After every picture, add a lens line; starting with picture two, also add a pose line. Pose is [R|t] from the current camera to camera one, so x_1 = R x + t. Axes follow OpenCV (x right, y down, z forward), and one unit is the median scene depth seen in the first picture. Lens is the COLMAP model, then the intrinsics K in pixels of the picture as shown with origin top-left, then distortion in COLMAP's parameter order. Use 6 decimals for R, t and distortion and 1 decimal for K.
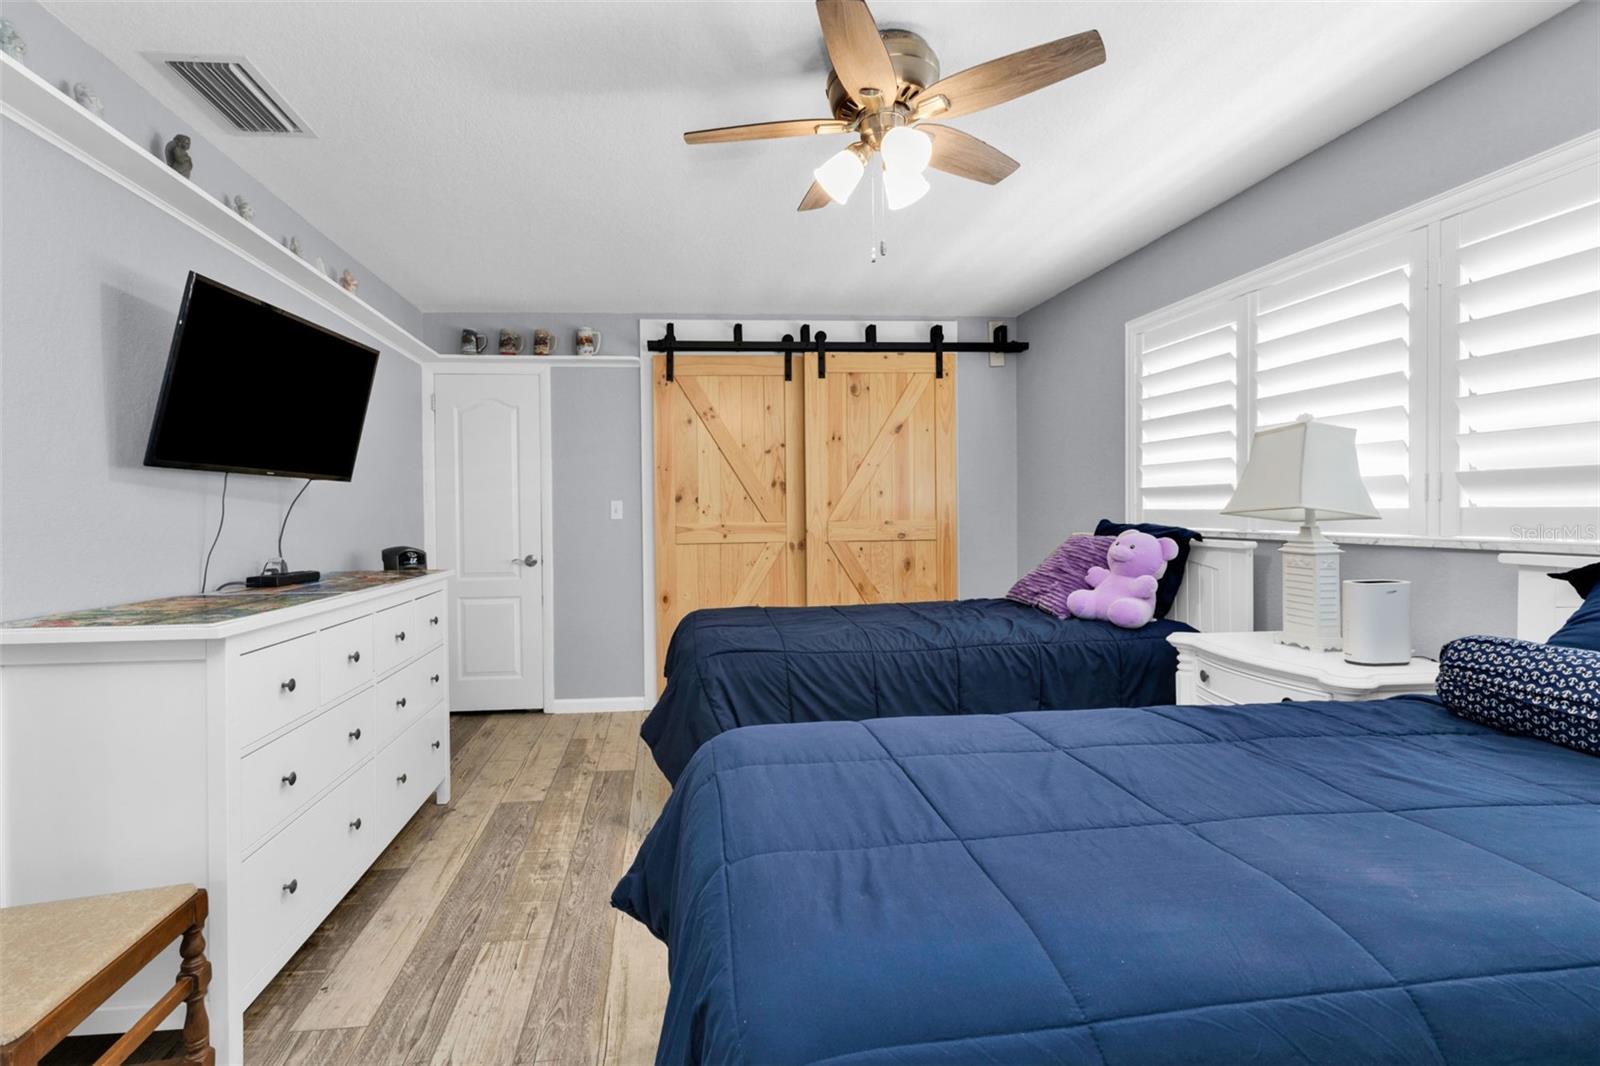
lens RADIAL K [[724.9, 0, 803.3], [0, 724.9, 524.1], [0, 0, 1]] dist [0.001727, 0.000043]
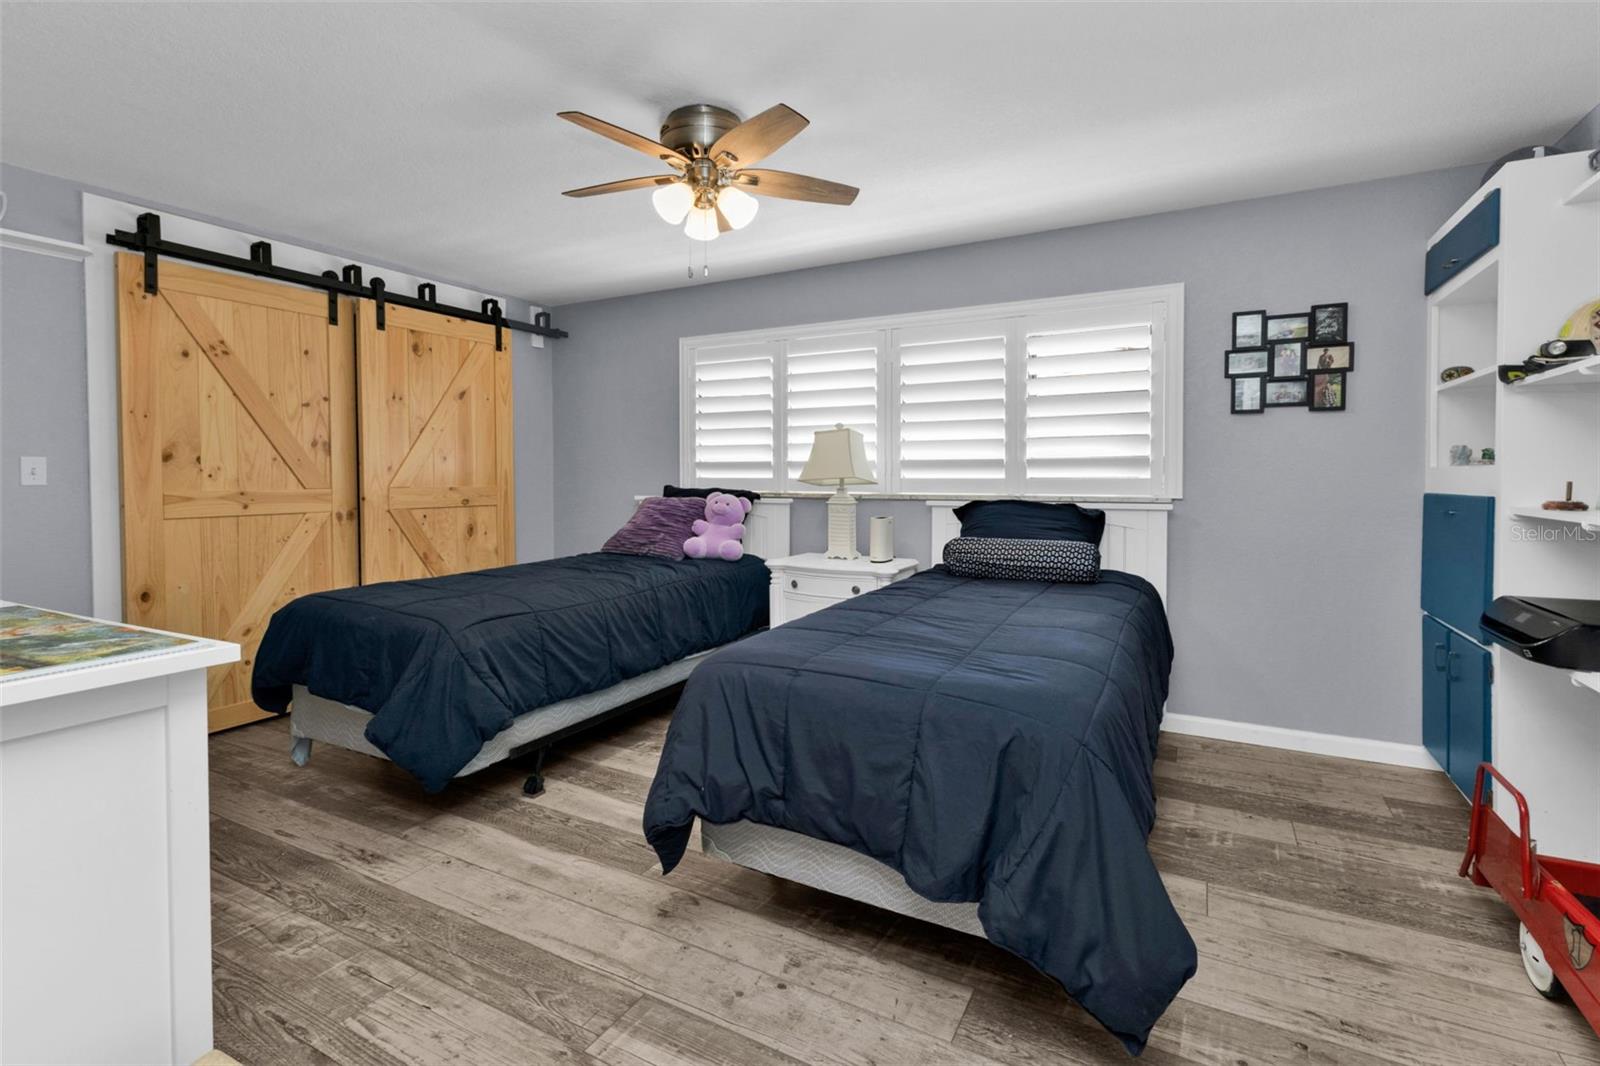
lens RADIAL K [[641.7, 0, 834.9], [0, 641.7, 493.0], [0, 0, 1]] dist [0.001917, 0.000308]
pose [[0.575236, -0.009619, 0.817931, -0.317735], [0.007878, 0.999950, 0.006218, 0.002481], [-0.817950, 0.002867, 0.575283, 0.074703]]
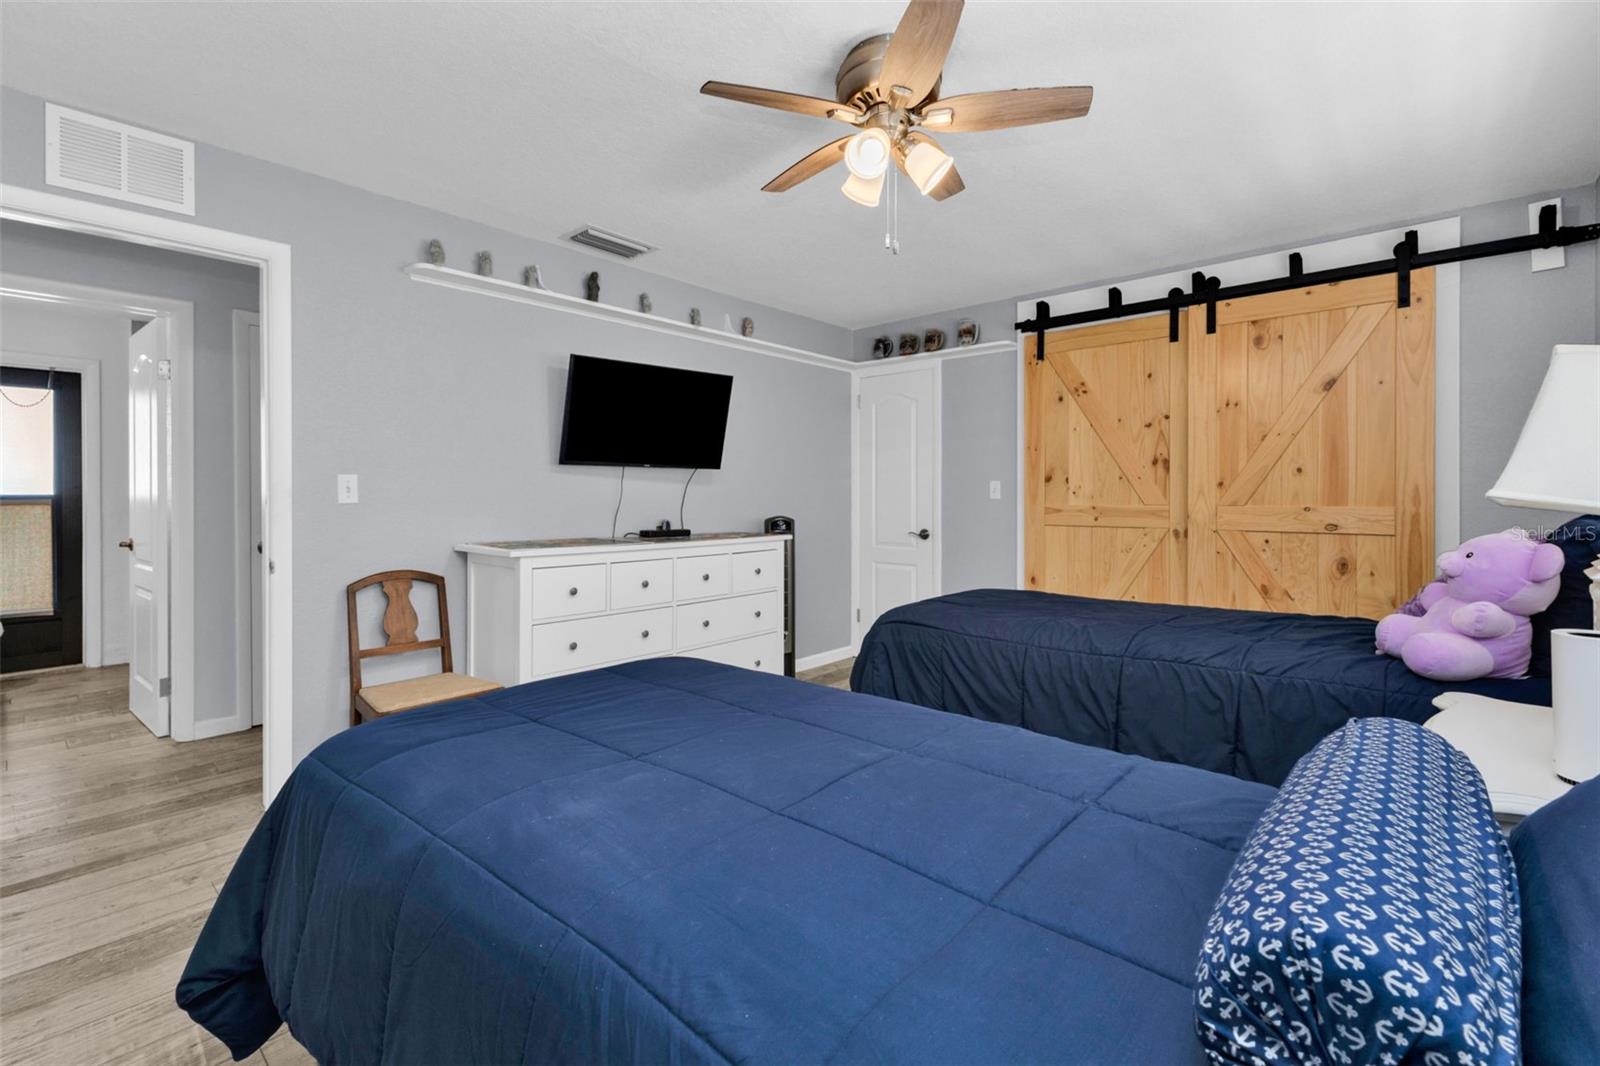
lens RADIAL K [[764.4, 0, 833.3], [0, 764.4, 497.0], [0, 0, 1]] dist [0.000919, -0.000067]
pose [[0.665779, 0.014917, -0.746000, 0.407244], [-0.021228, 0.999774, 0.001046, -0.005403], [0.745847, 0.015140, 0.665945, 0.097896]]
